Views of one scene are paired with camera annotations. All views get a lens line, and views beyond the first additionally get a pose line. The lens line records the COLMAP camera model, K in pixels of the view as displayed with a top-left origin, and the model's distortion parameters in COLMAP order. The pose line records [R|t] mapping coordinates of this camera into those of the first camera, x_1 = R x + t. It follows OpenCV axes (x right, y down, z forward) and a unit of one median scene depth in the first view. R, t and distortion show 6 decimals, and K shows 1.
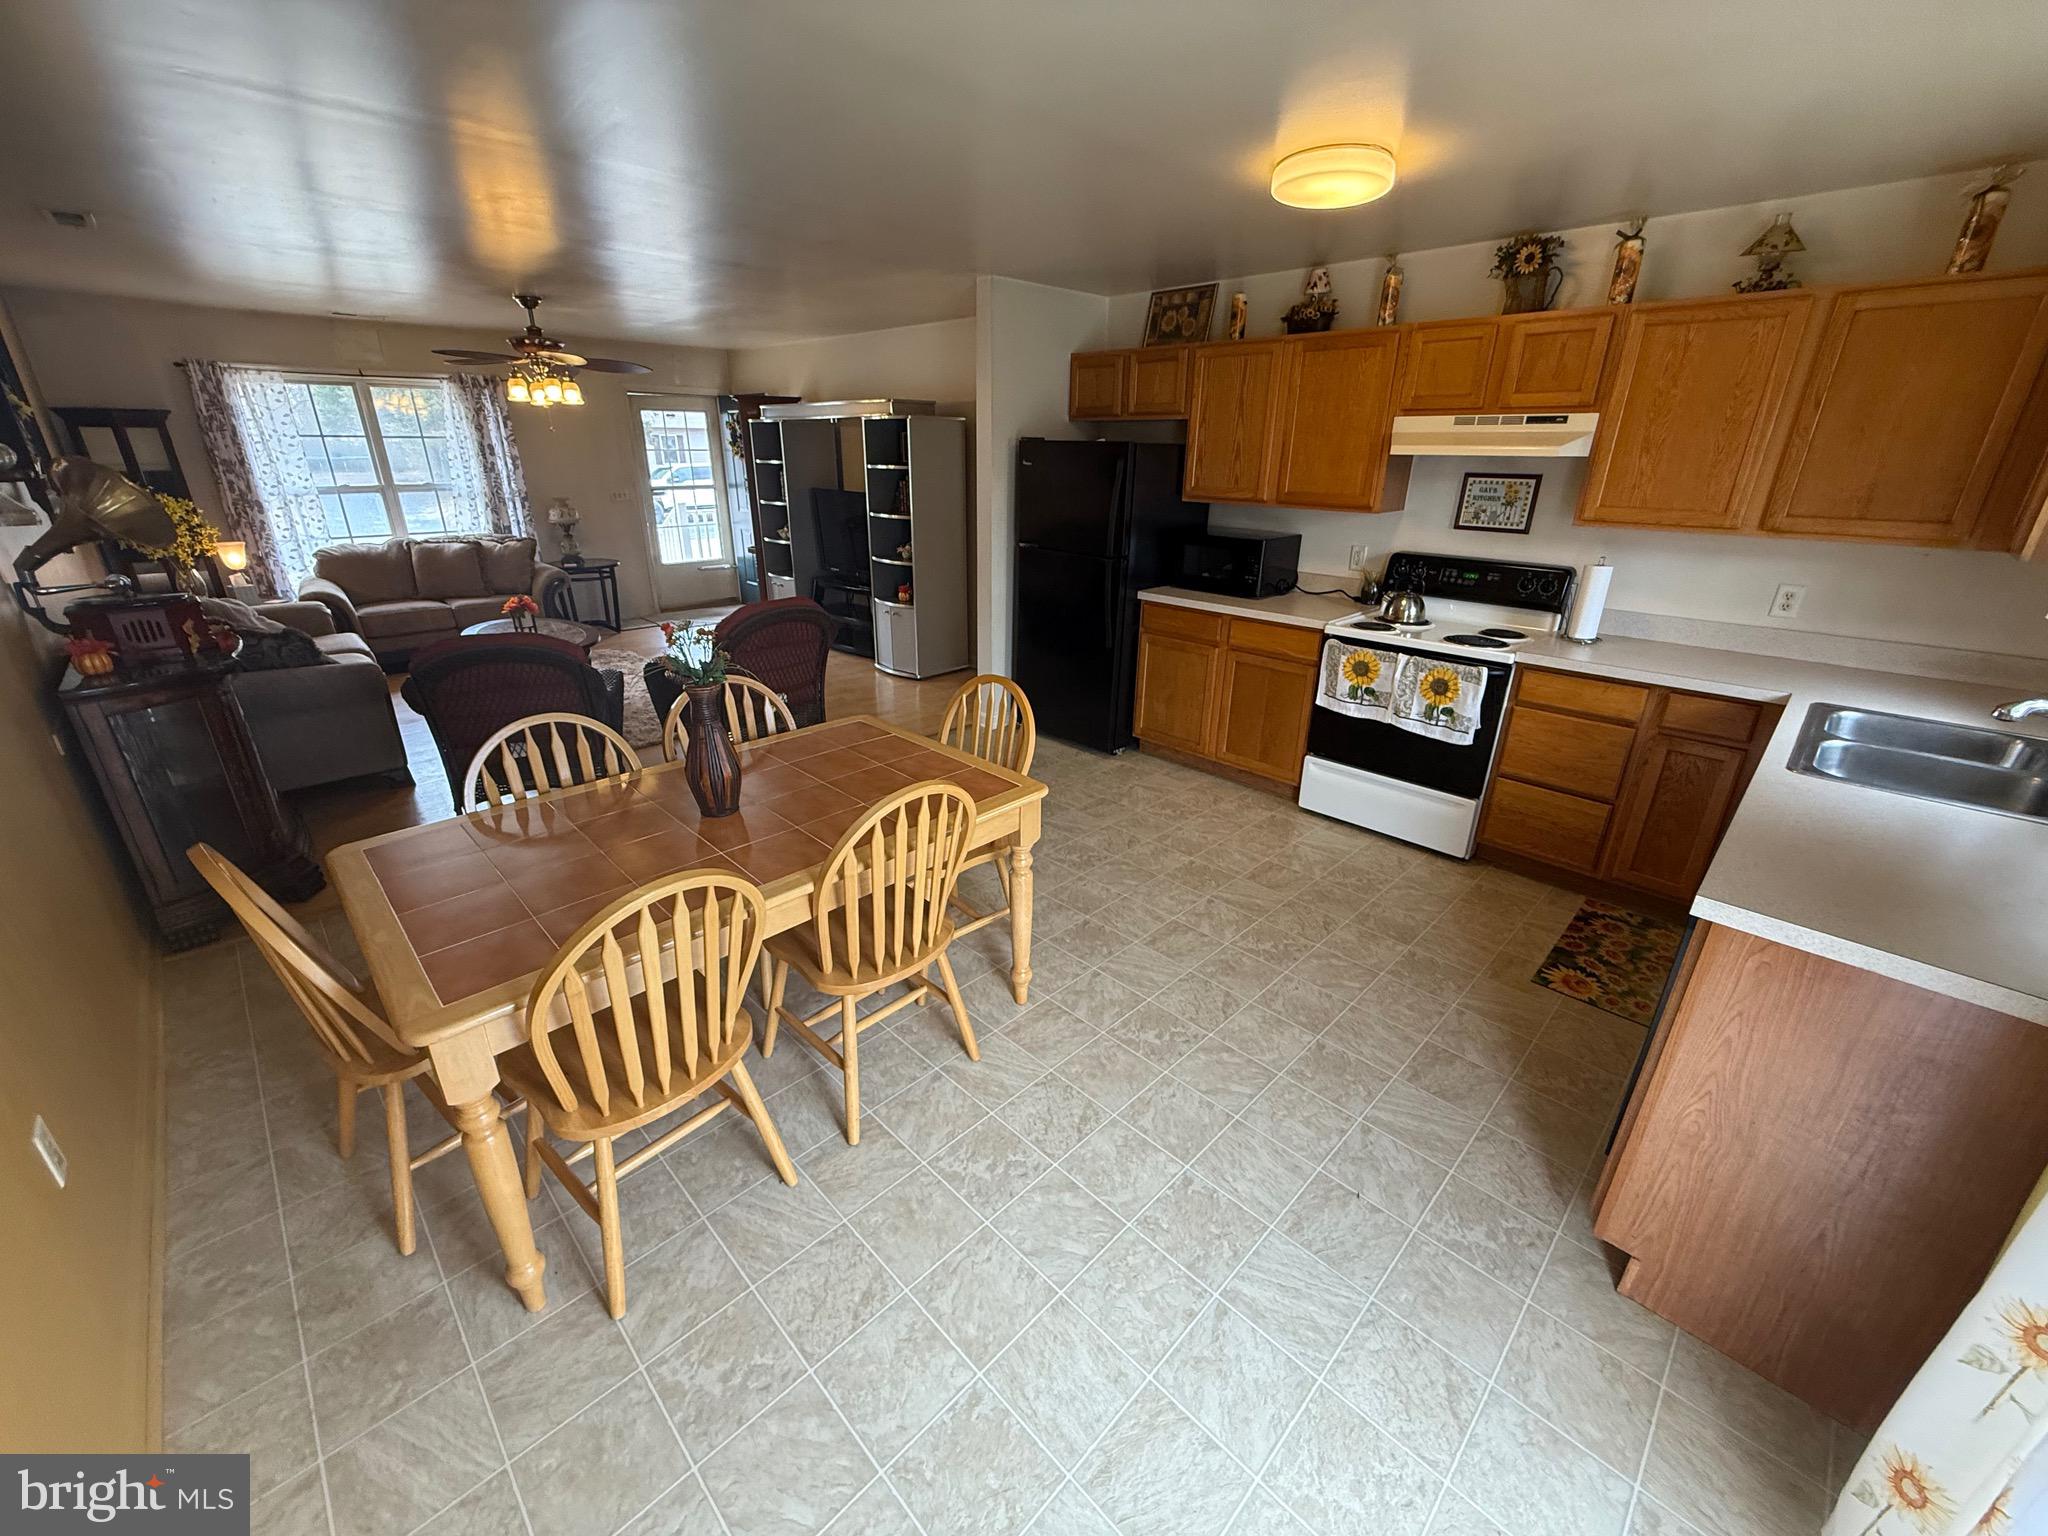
lens RADIAL K [[814.0, 0, 1021.7], [0, 814.0, 769.5], [0, 0, 1]] dist [-0.000426, 0.000035]
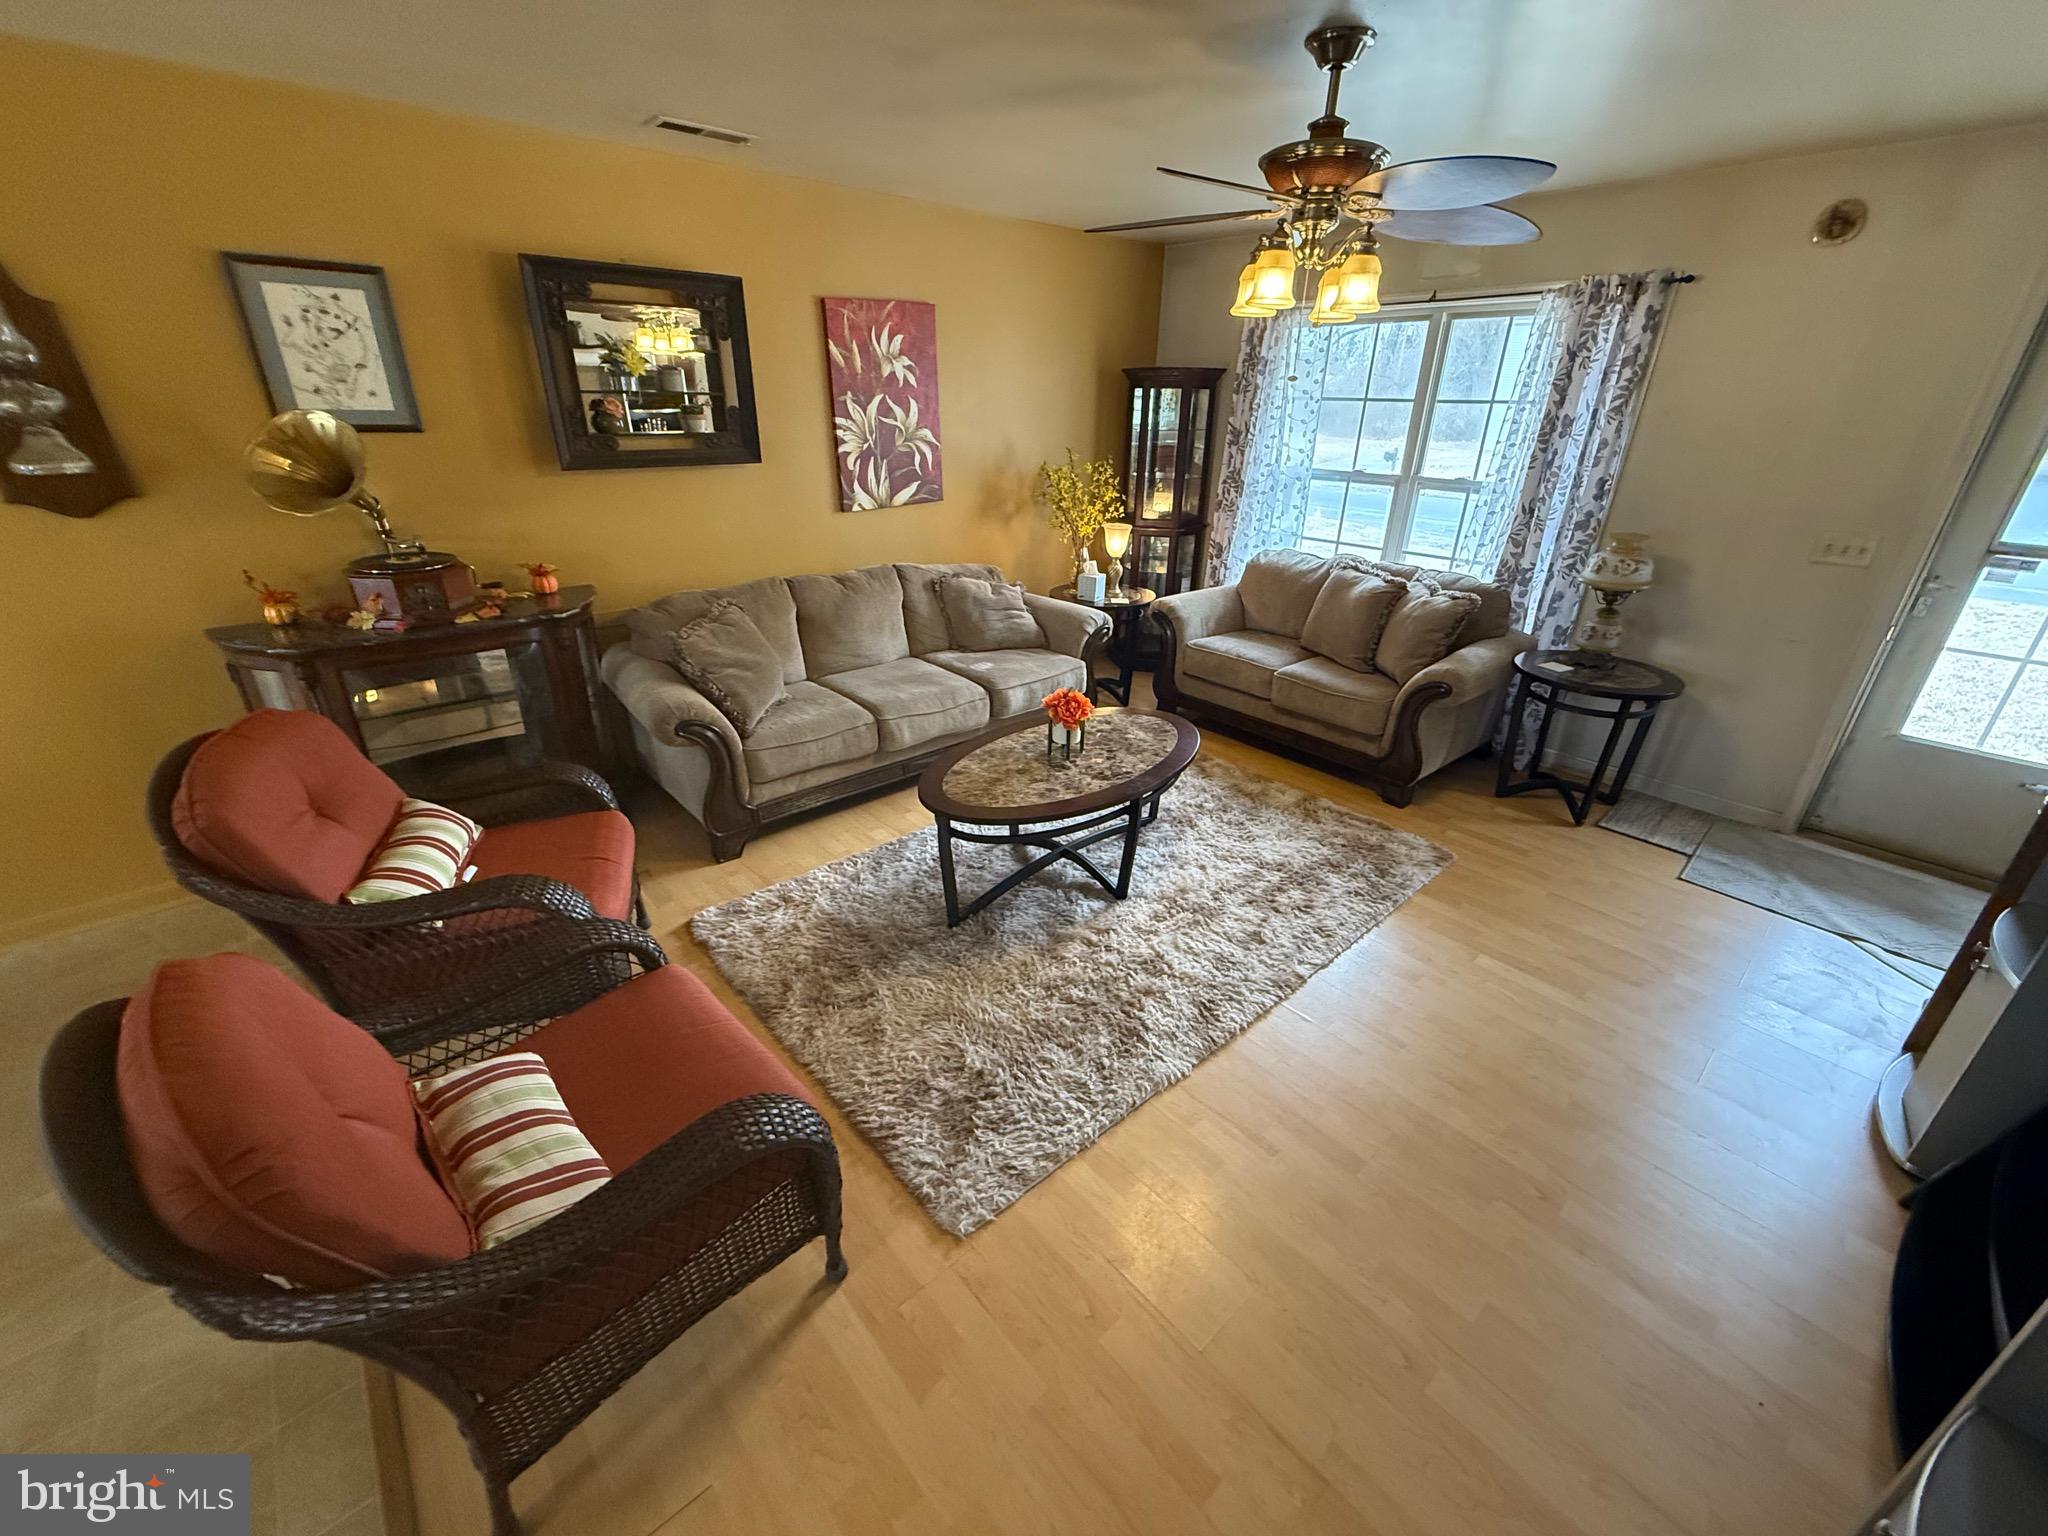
lens RADIAL K [[814.0, 0, 1019.3], [0, 814.0, 767.8], [0, 0, 1]] dist [-0.000426, 0.000035]
pose [[-0.050930, 0.407722, -0.911685, -0.082567], [-0.385501, 0.834094, 0.394558, -0.328740], [0.921301, 0.371550, 0.114697, 0.816801]]
